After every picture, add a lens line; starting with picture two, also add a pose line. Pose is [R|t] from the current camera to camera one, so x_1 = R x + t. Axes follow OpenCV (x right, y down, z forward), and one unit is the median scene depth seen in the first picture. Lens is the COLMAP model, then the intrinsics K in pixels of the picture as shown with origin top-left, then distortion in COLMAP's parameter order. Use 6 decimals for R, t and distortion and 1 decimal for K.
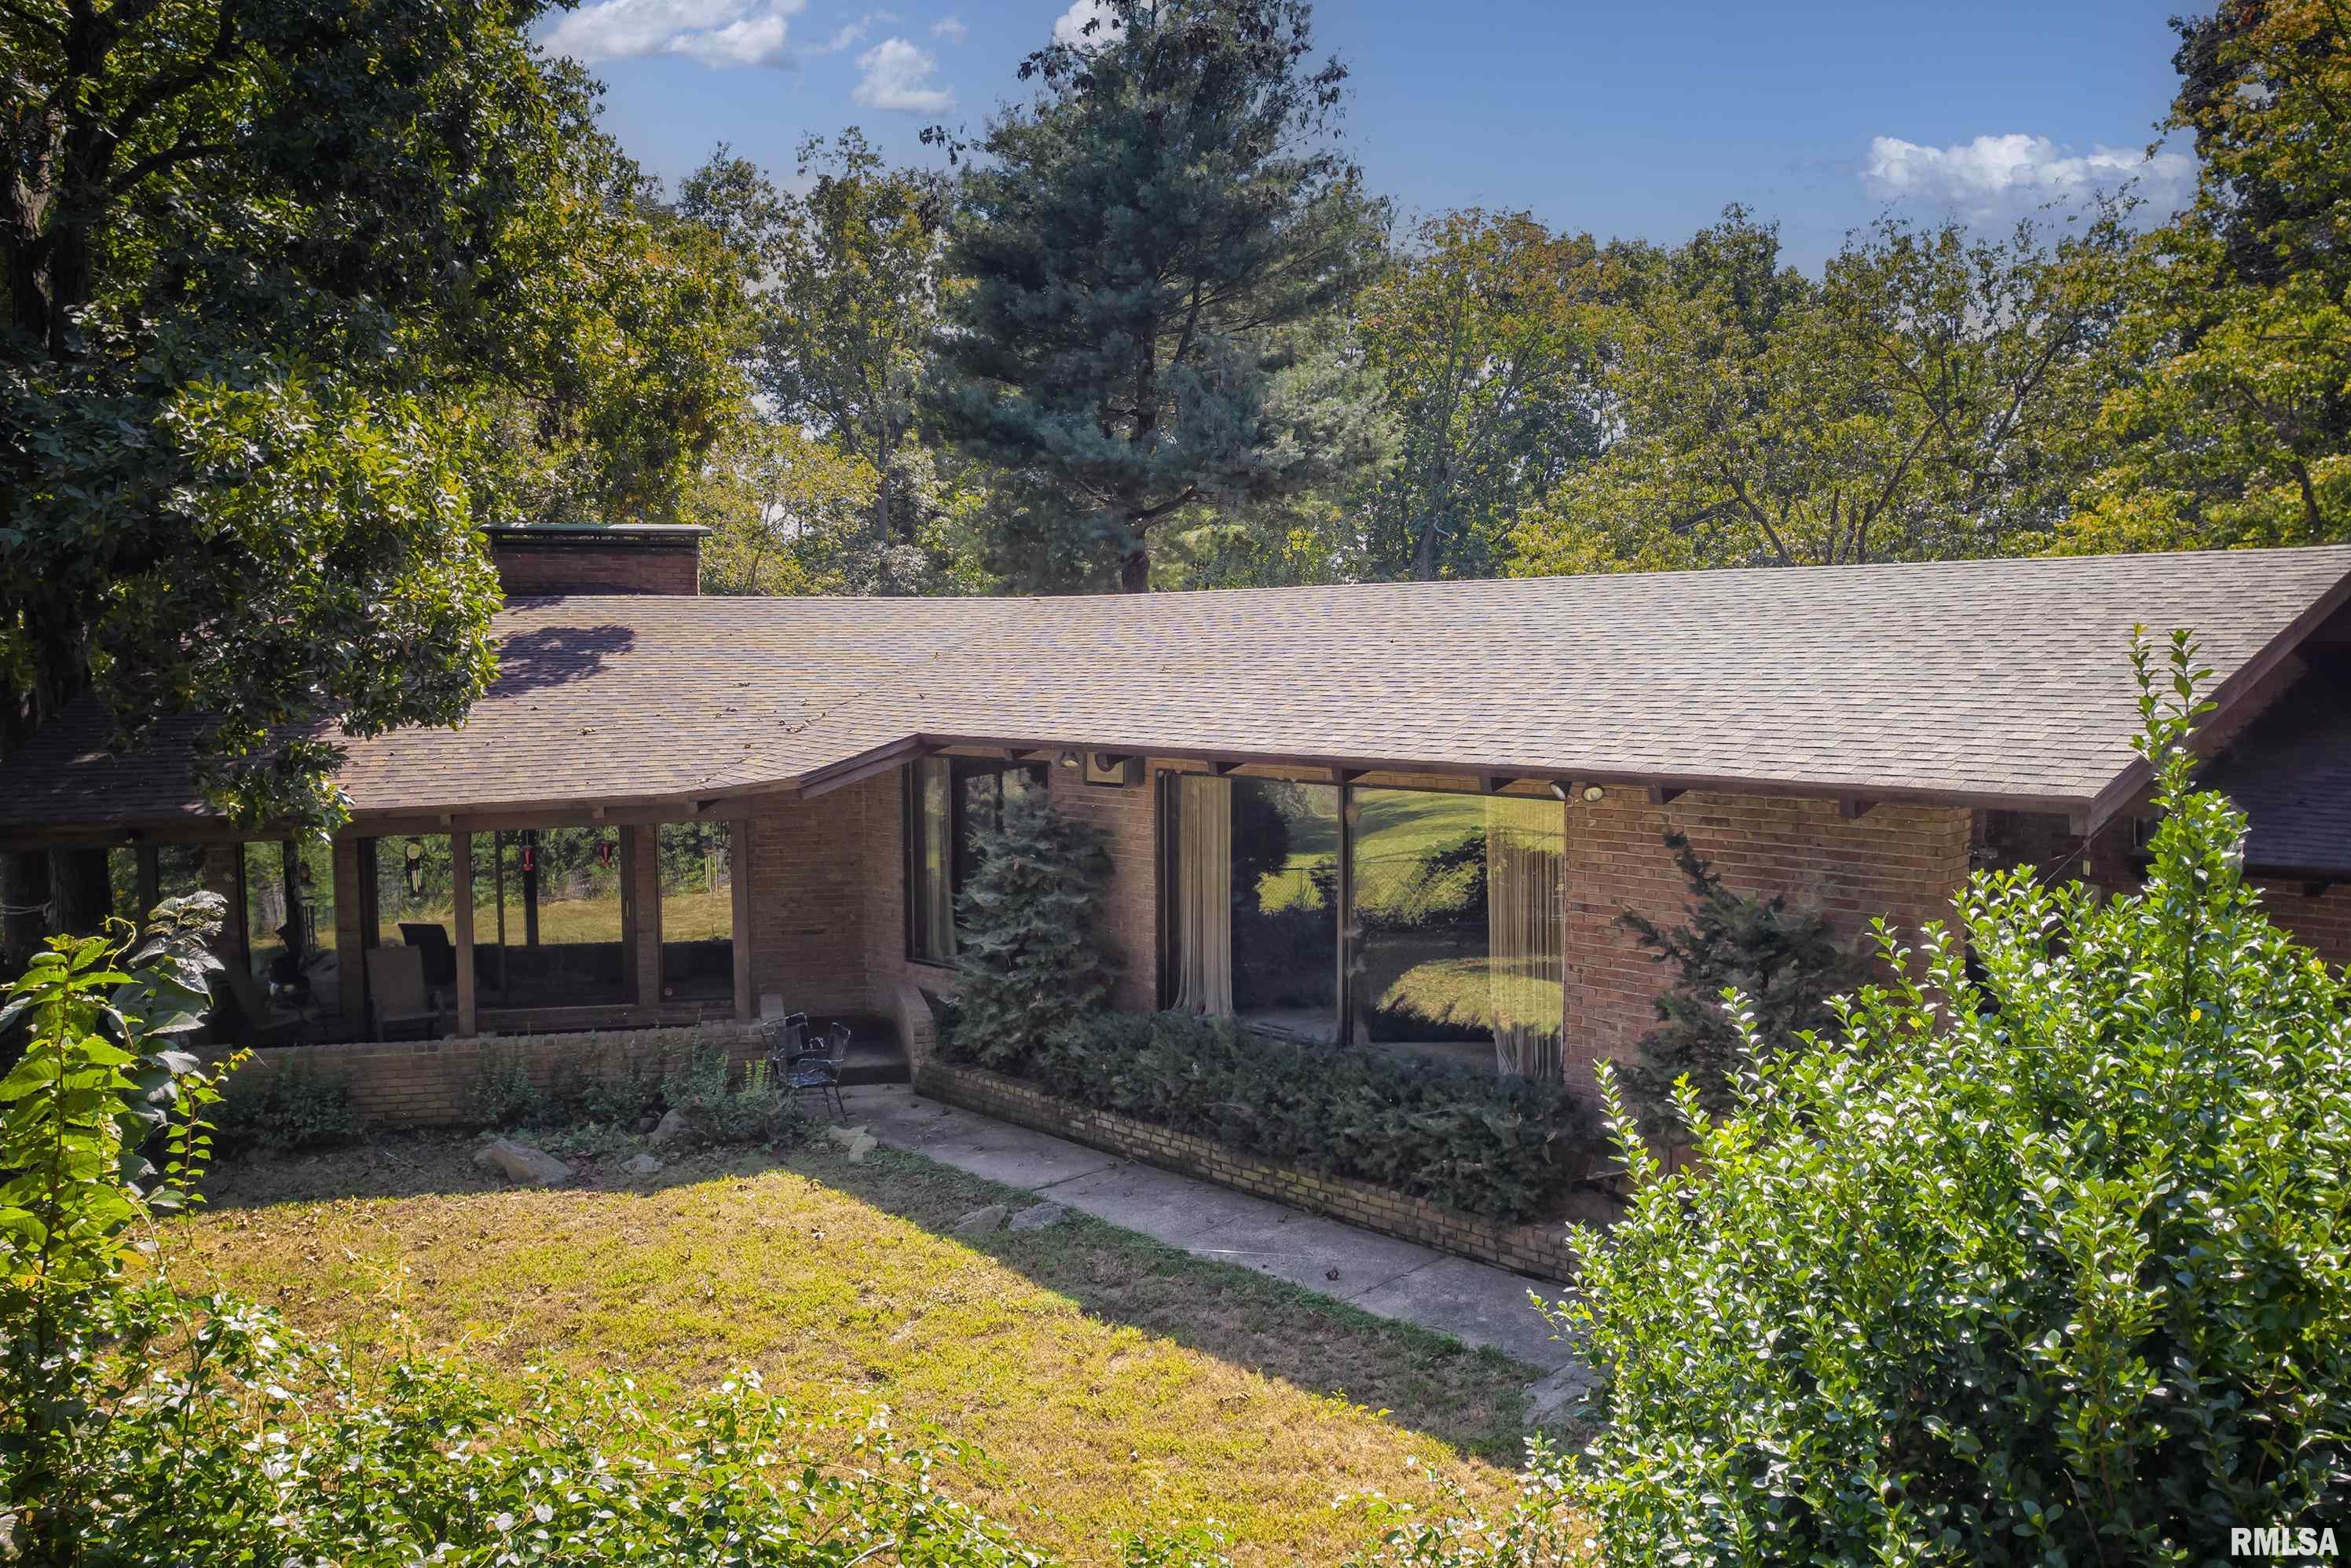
lens RADIAL K [[1777.8, 0, 1175.8], [0, 1777.8, 787.3], [0, 0, 1]] dist [-0.043346, 0.011763]
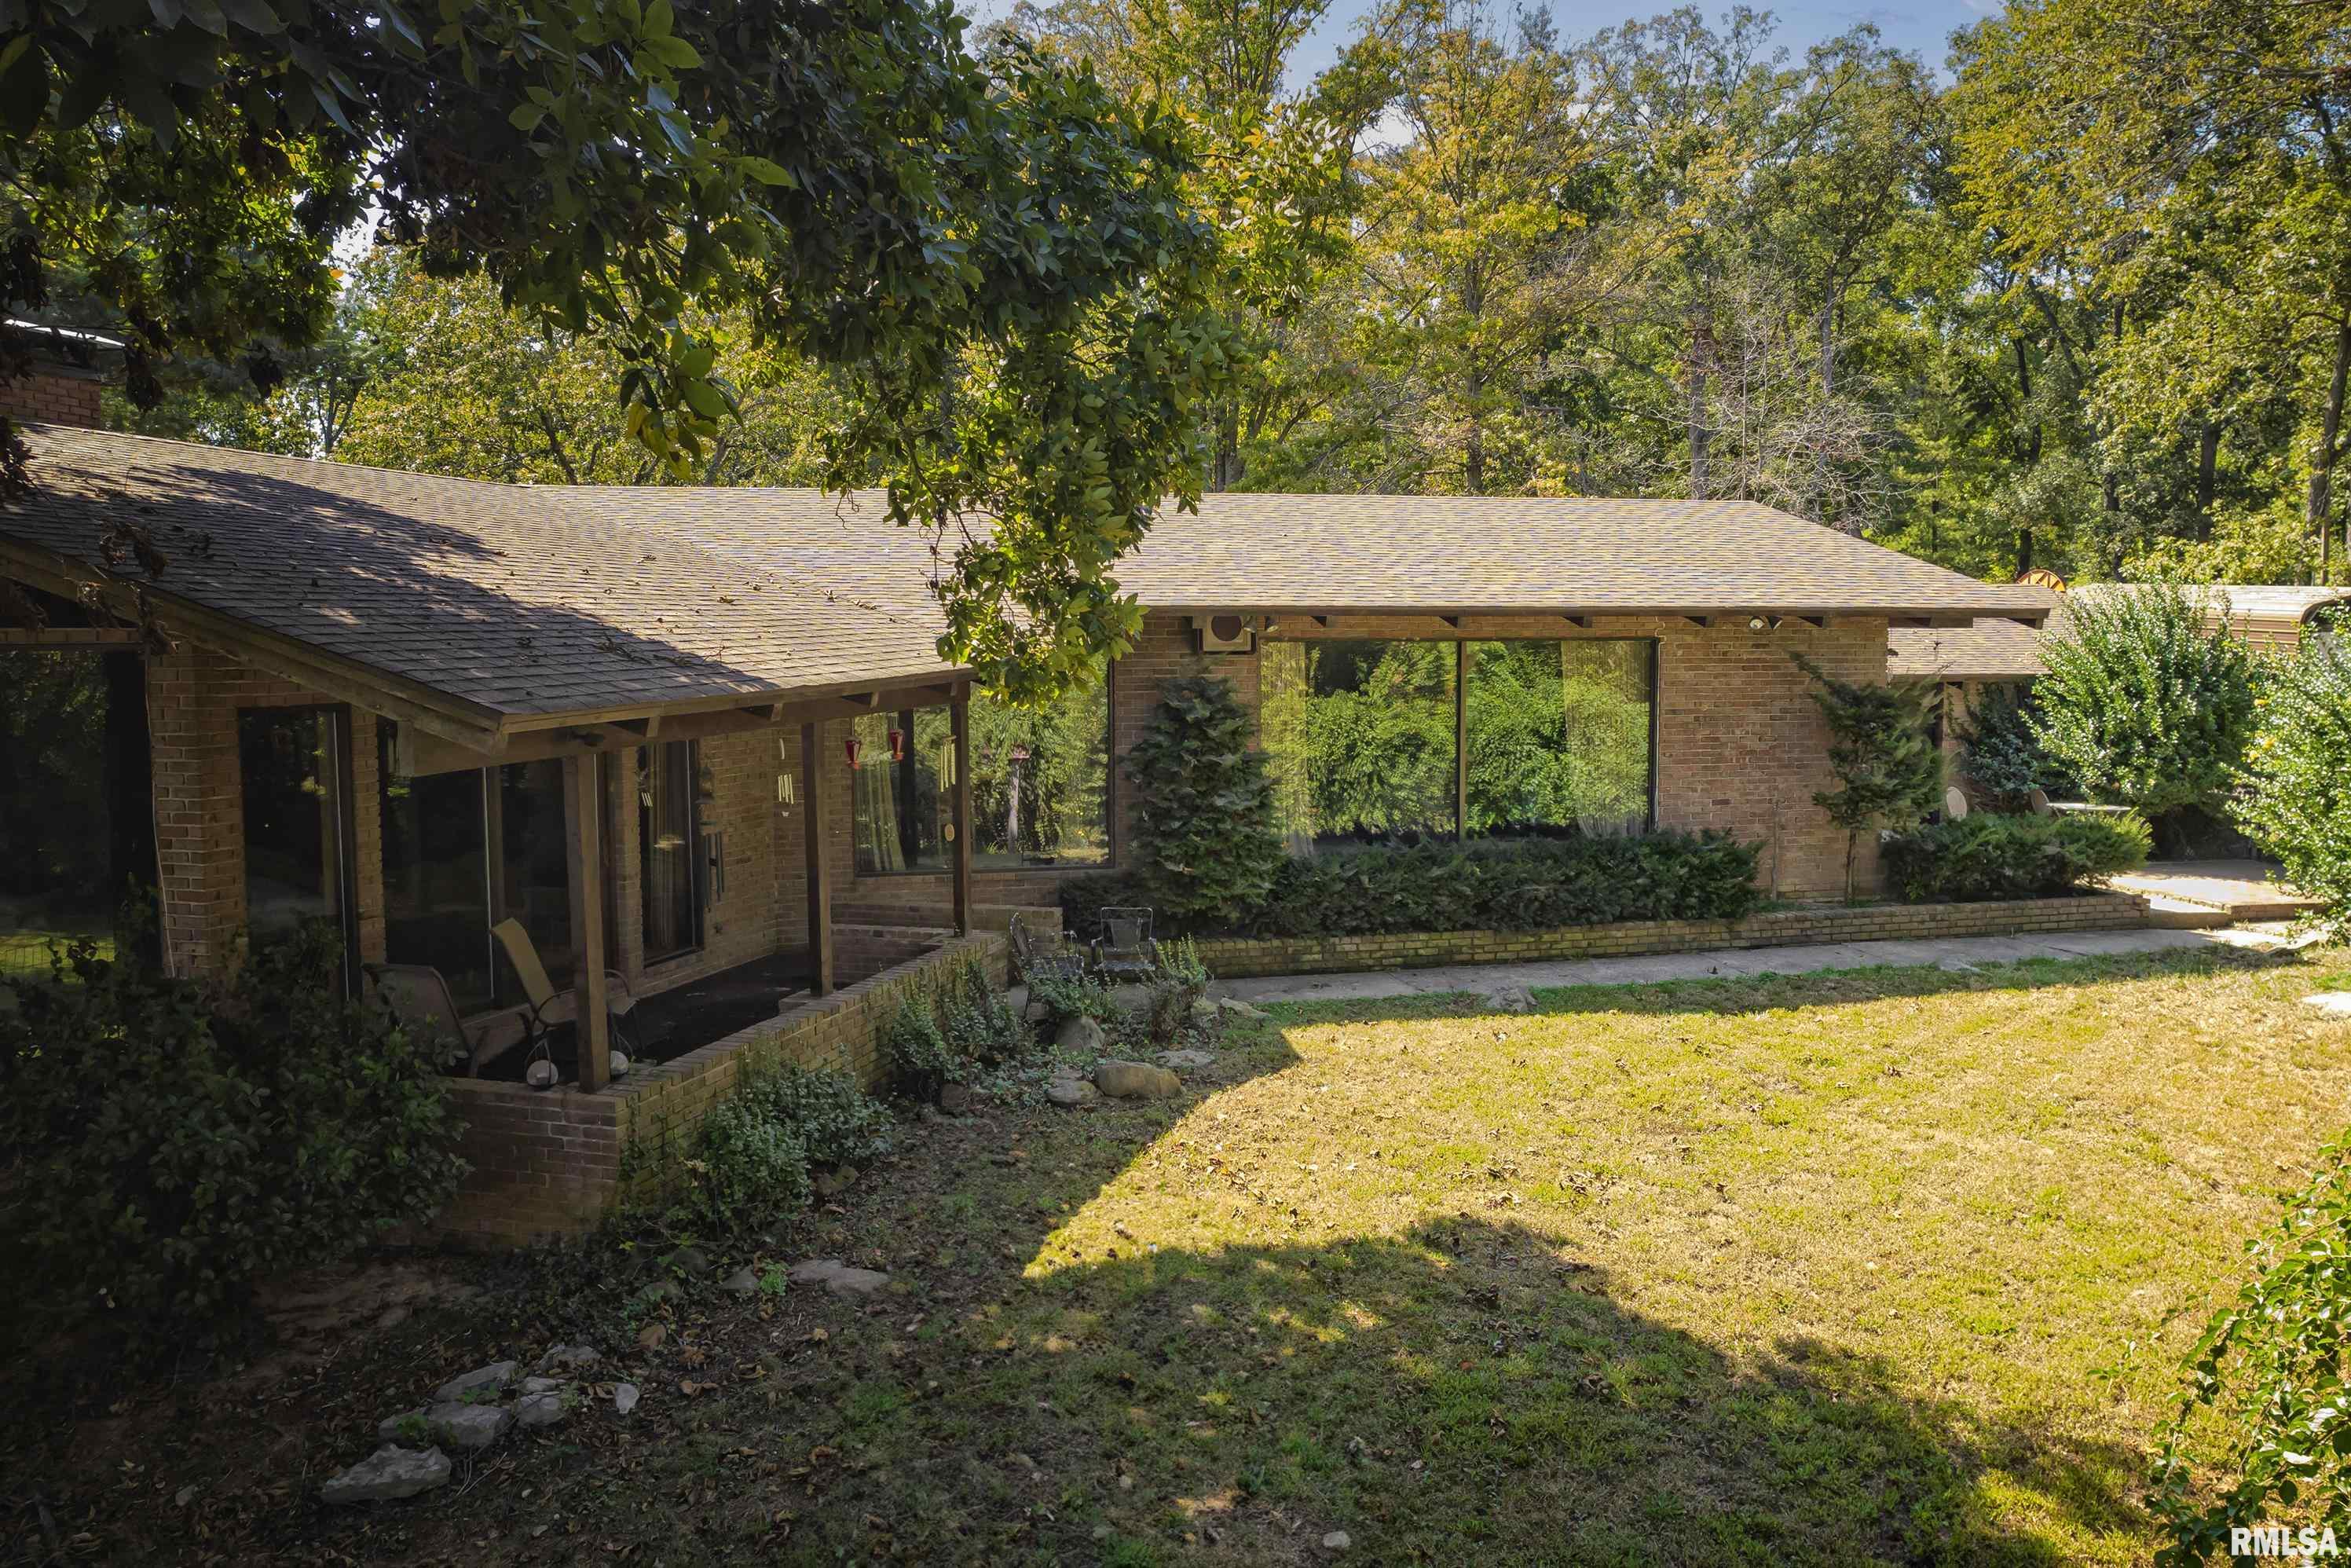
lens RADIAL K [[1777.8, 0, 1187.1], [0, 1777.8, 795.8], [0, 0, 1]] dist [-0.043346, 0.011763]
pose [[0.493786, -0.073996, 0.866429, -1.054616], [0.068379, 0.996592, 0.046143, 0.035287], [-0.866891, 0.036461, 0.497163, 0.526227]]
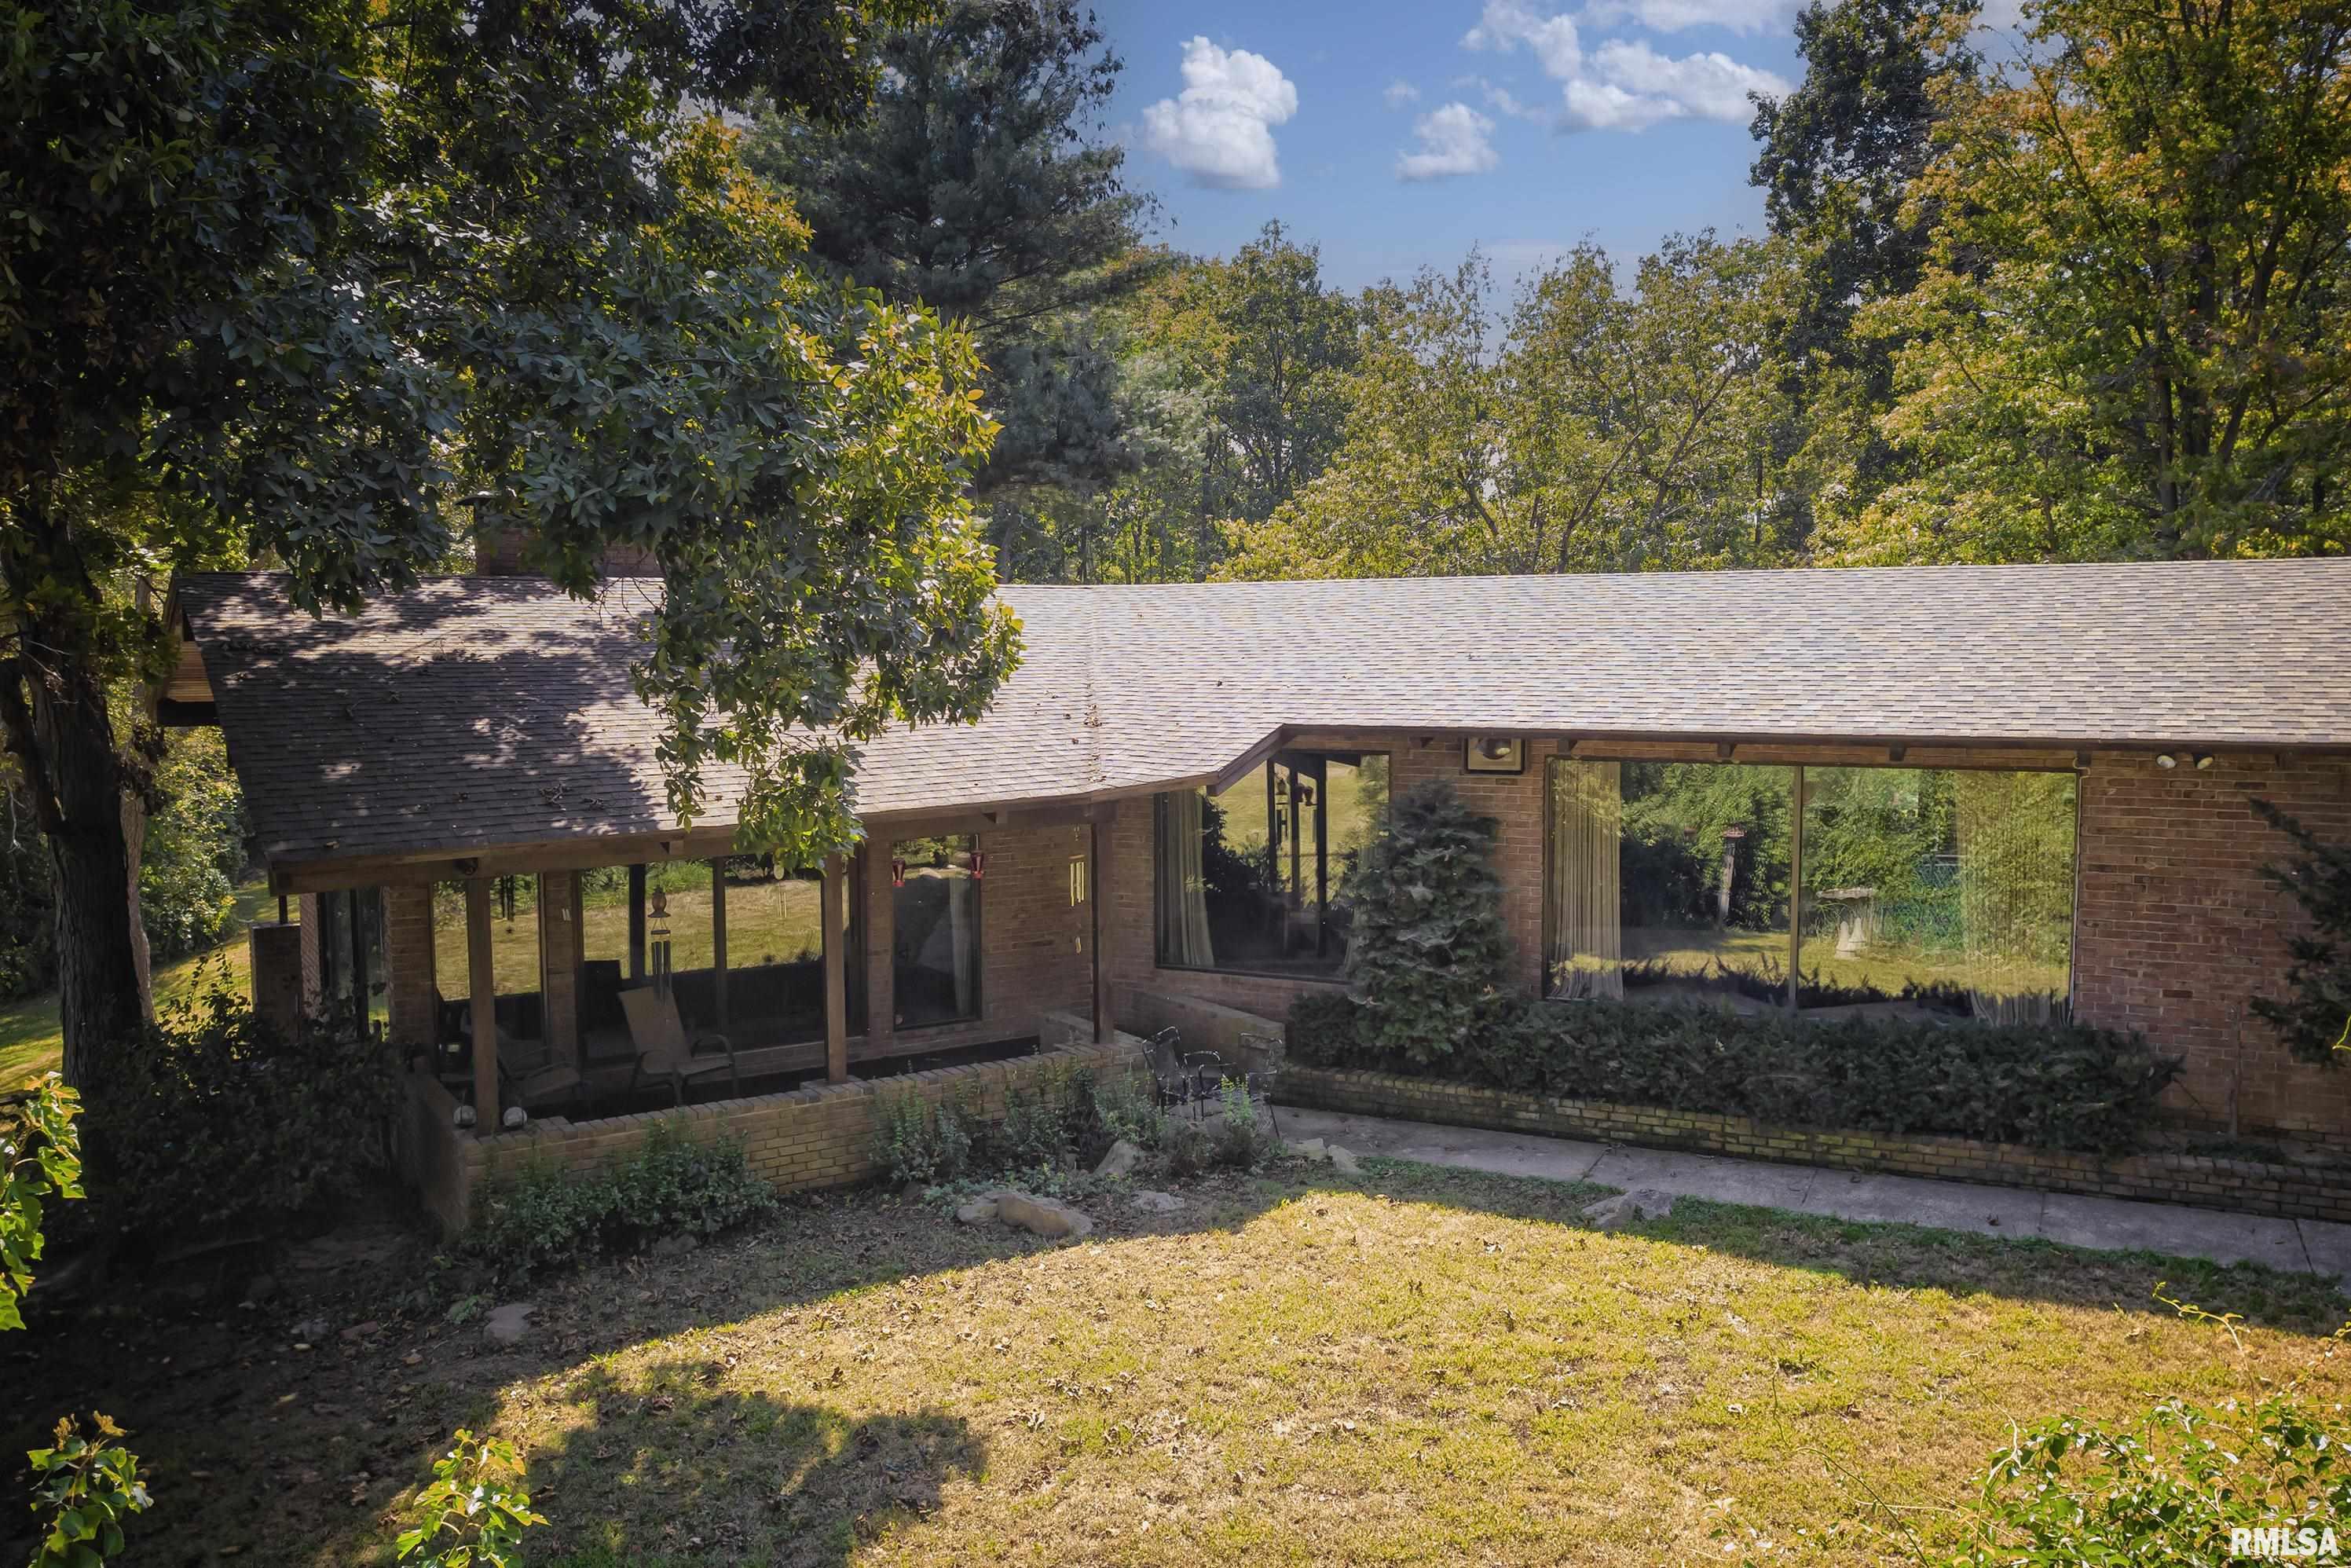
lens RADIAL K [[1777.8, 0, 1189.0], [0, 1777.8, 776.0], [0, 0, 1]] dist [-0.043346, 0.011763]
pose [[0.940685, -0.025482, 0.338323, -0.572859], [0.027178, 0.999631, -0.000277, -0.004243], [-0.338191, 0.009455, 0.941030, 0.133172]]
